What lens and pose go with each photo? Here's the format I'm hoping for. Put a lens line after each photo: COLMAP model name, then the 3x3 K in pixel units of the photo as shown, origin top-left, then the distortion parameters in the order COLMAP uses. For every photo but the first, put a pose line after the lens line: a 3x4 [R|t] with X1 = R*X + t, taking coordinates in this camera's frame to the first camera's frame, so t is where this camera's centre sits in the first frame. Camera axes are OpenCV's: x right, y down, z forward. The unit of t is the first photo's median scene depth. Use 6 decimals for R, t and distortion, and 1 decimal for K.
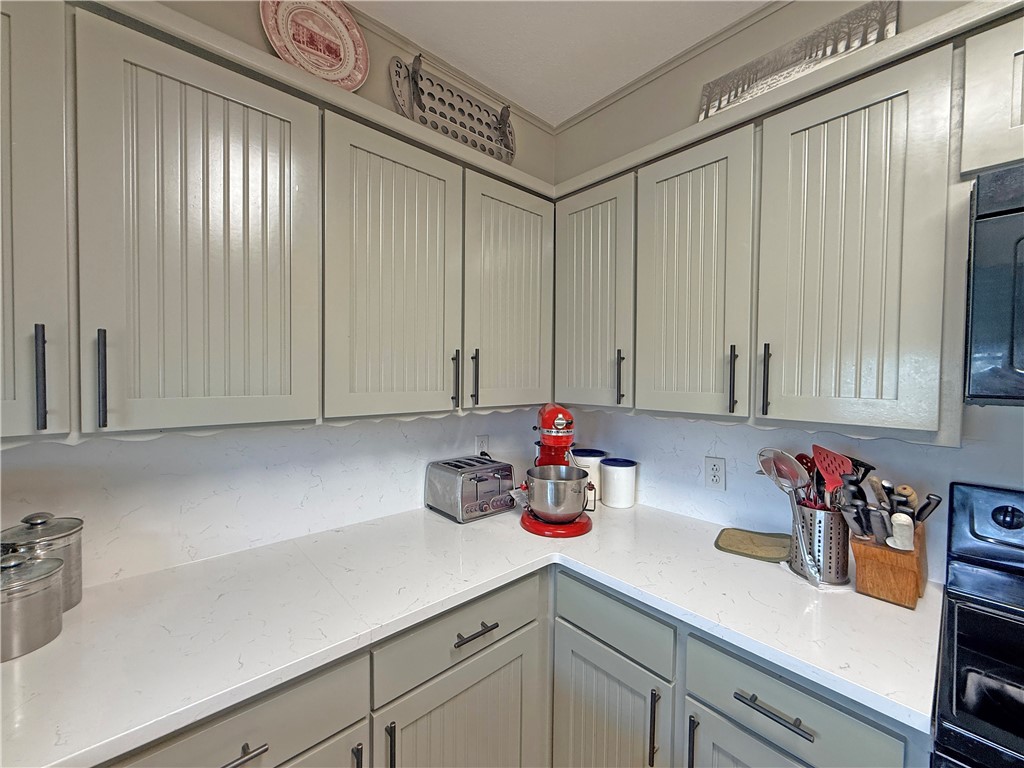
lens RADIAL K [[408.5, 0, 504.2], [0, 408.5, 383.2], [0, 0, 1]] dist [-0.002459, 0.000670]
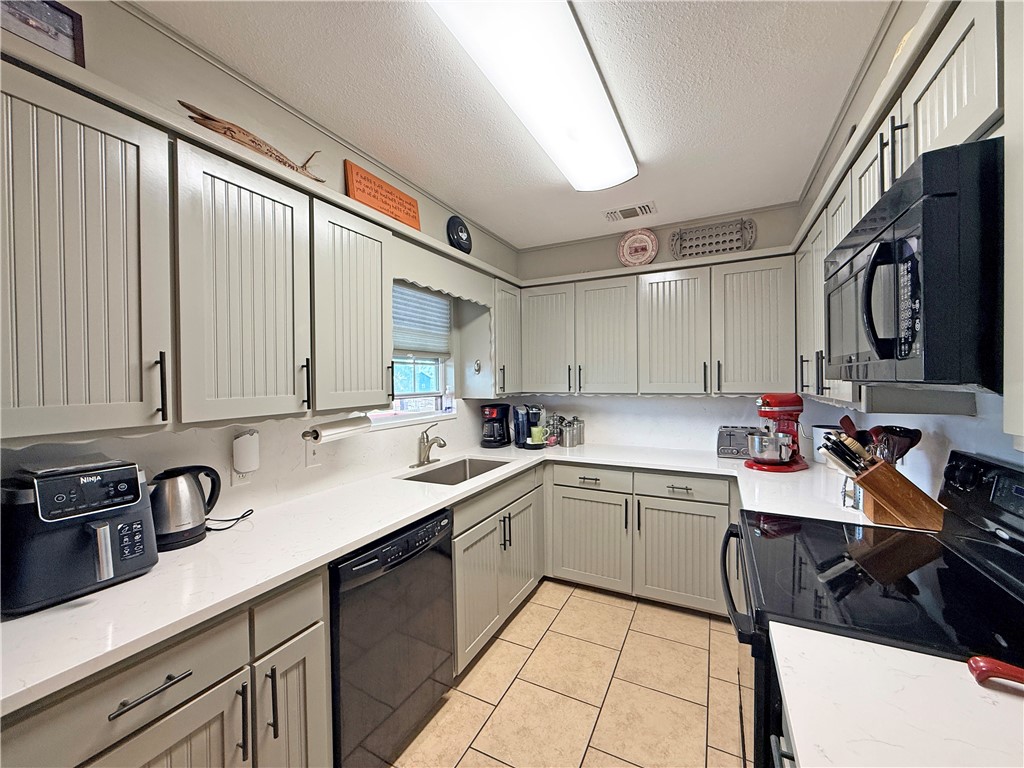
lens RADIAL K [[408.5, 0, 517.3], [0, 408.5, 384.6], [0, 0, 1]] dist [-0.002459, 0.000670]
pose [[0.386671, -0.002321, -0.922215, 1.663744], [-0.008749, 0.999943, -0.006186, 0.057079], [0.922176, 0.010461, 0.386628, -0.724650]]
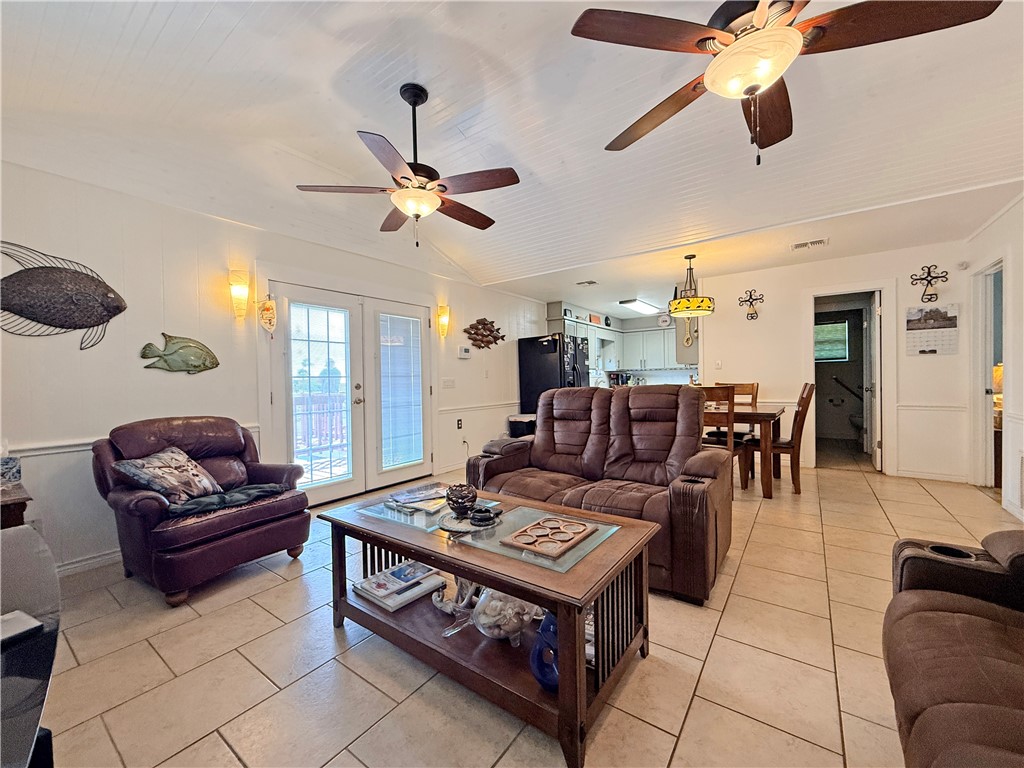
lens RADIAL K [[408.5, 0, 508.9], [0, 408.5, 383.3], [0, 0, 1]] dist [-0.002459, 0.000670]
pose [[0.212358, -0.011078, -0.977129, 6.686798], [-0.004620, 0.999913, -0.012340, 0.496478], [0.977181, 0.007135, 0.212288, -3.658480]]
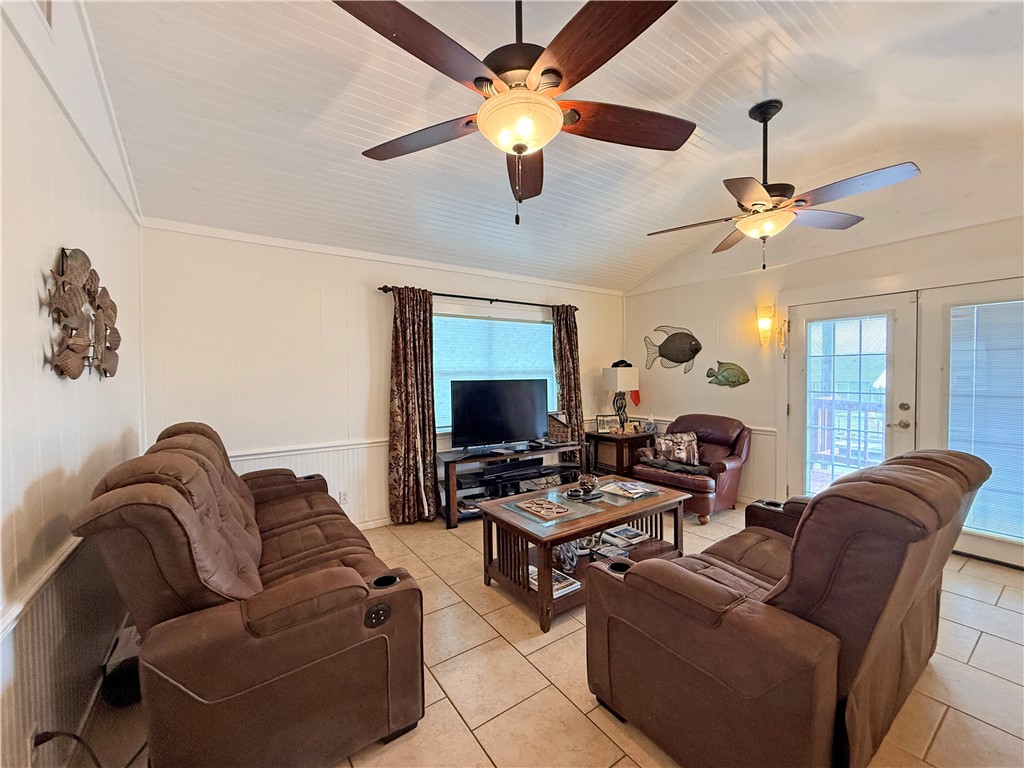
lens RADIAL K [[408.5, 0, 509.9], [0, 408.5, 384.4], [0, 0, 1]] dist [-0.002459, 0.000670]
pose [[-0.992077, -0.009236, 0.125289, 5.224336], [-0.002255, 0.998442, 0.055749, 0.161262], [-0.125609, 0.055025, -0.990553, -0.881396]]
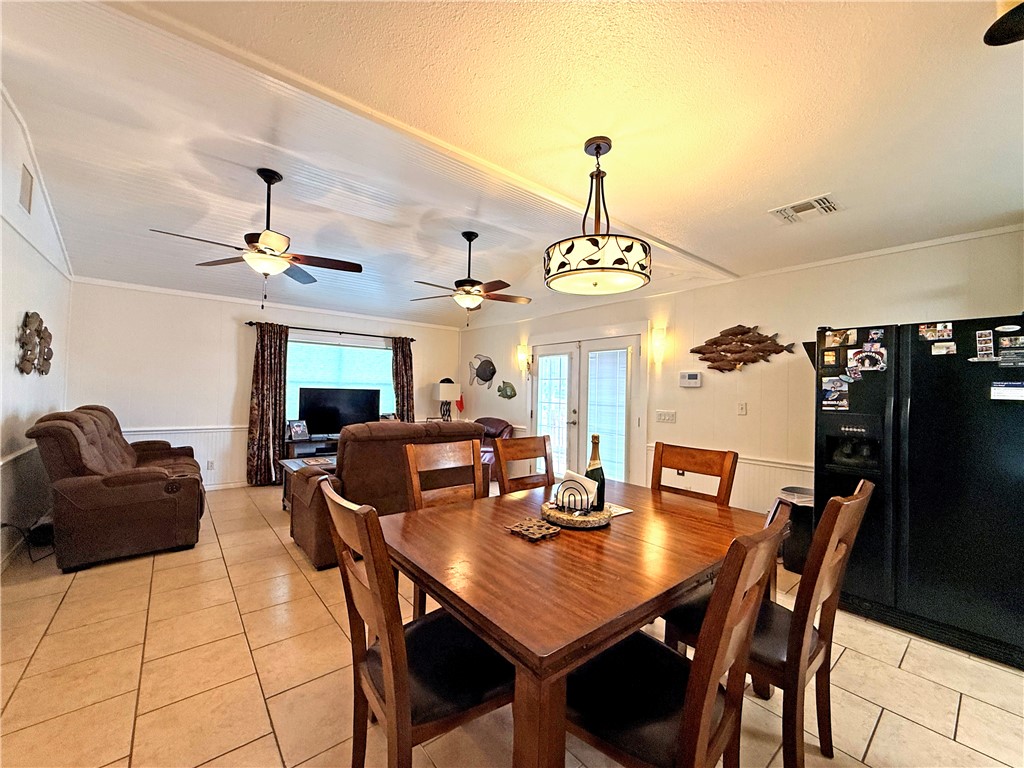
lens RADIAL K [[408.5, 0, 509.9], [0, 408.5, 384.5], [0, 0, 1]] dist [-0.002459, 0.000670]
pose [[-0.998621, -0.036959, 0.037293, 3.316318], [-0.036599, 0.999277, 0.010293, 0.138444], [-0.037646, 0.008913, -0.999251, 0.713284]]
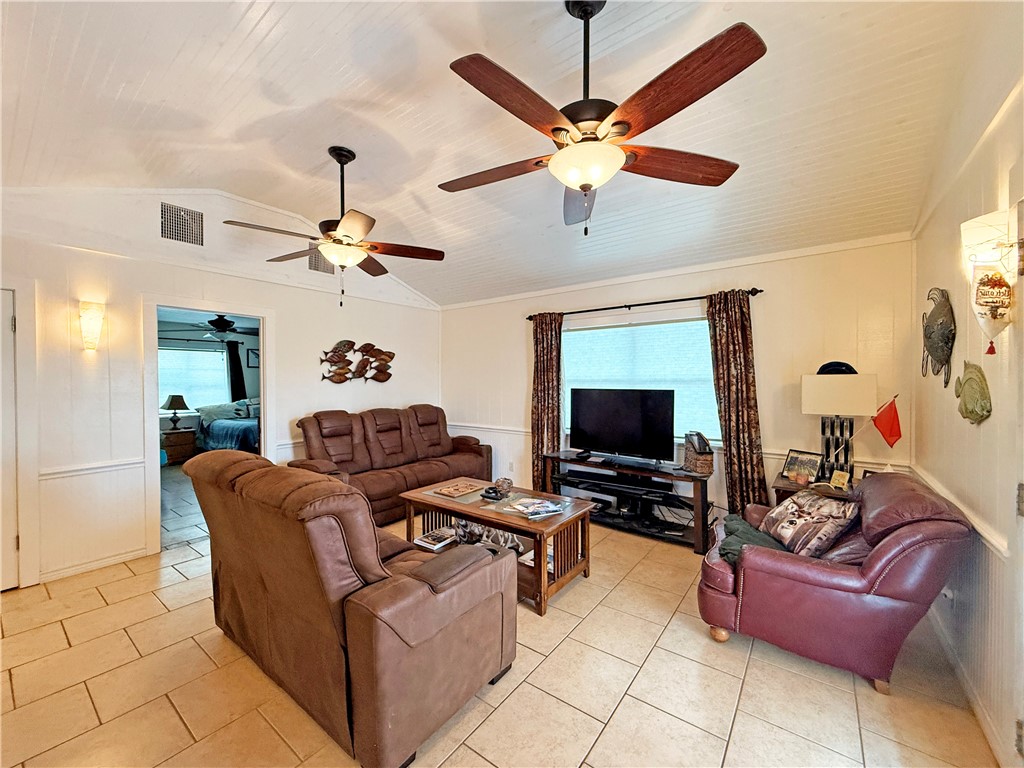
lens RADIAL K [[408.5, 0, 508.9], [0, 408.5, 385.0], [0, 0, 1]] dist [-0.002459, 0.000670]
pose [[-0.194425, -0.027235, 0.980539, 2.307698], [0.026705, 0.999097, 0.033046, 0.145343], [-0.980554, 0.032610, -0.193522, -3.004135]]
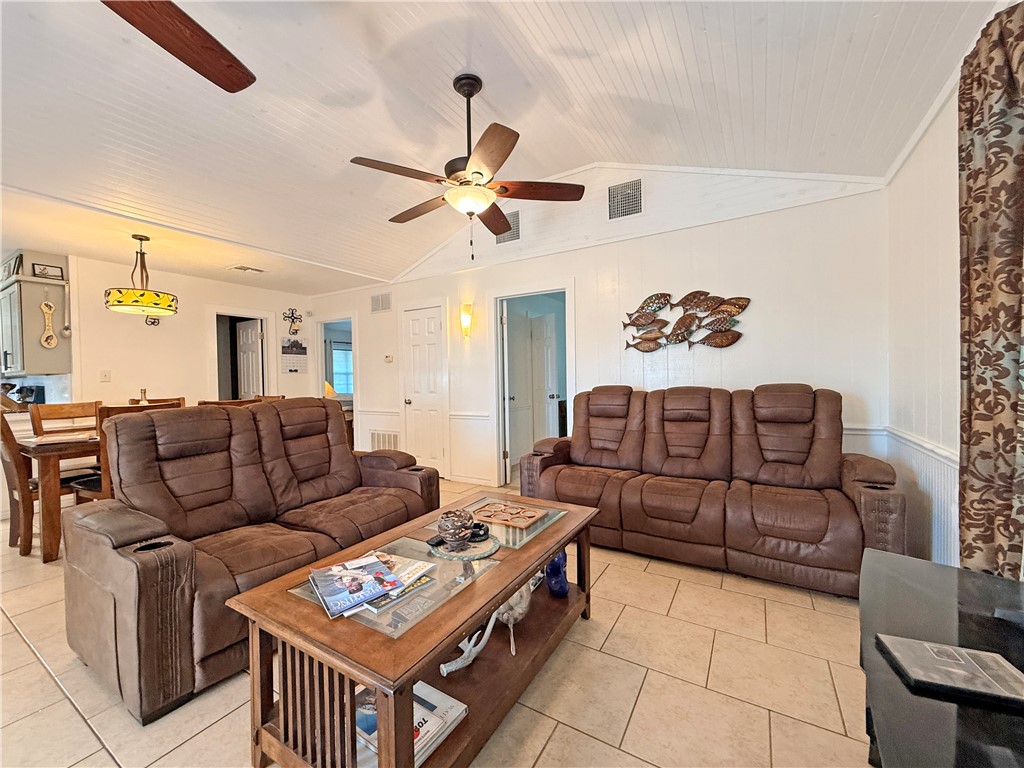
lens RADIAL K [[408.5, 0, 509.0], [0, 408.5, 384.7], [0, 0, 1]] dist [-0.002459, 0.000670]
pose [[0.954589, -0.039889, 0.295243, 4.823432], [0.042704, 0.999083, -0.003089, 0.451048], [-0.294849, 0.015557, 0.955417, -4.919120]]
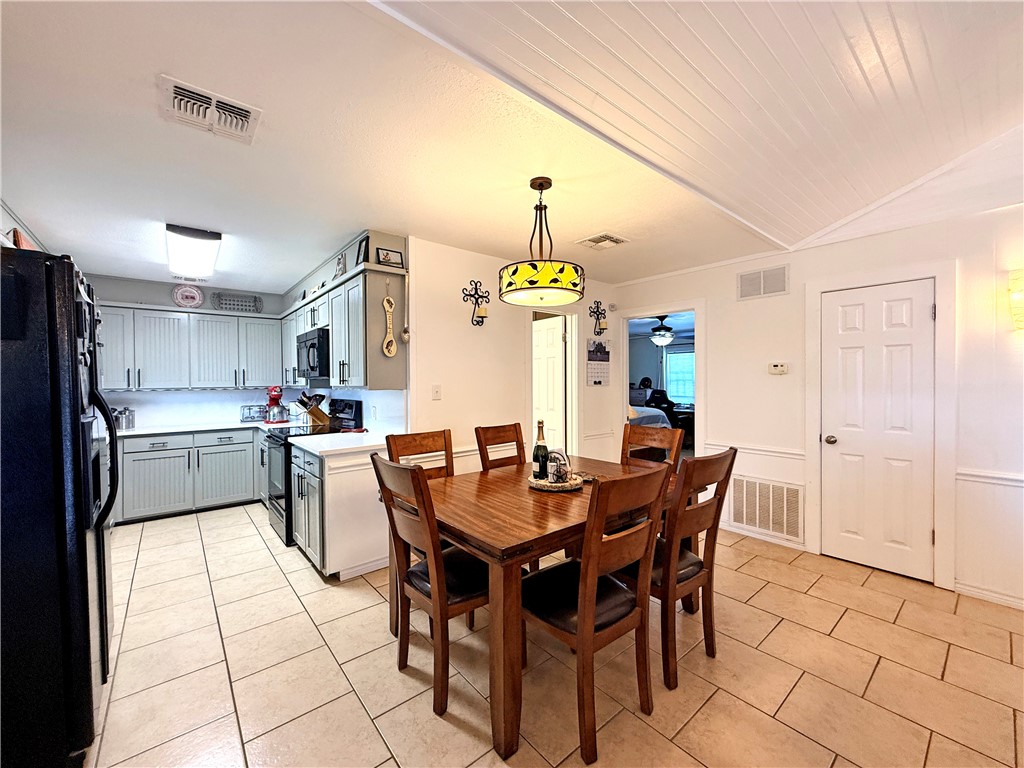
lens RADIAL K [[408.5, 0, 504.6], [0, 408.5, 384.6], [0, 0, 1]] dist [-0.002459, 0.000670]
pose [[0.999135, -0.021260, -0.035741, 2.895734], [0.020640, 0.999632, -0.017613, 0.195815], [0.036102, 0.016860, 0.999206, -3.027414]]
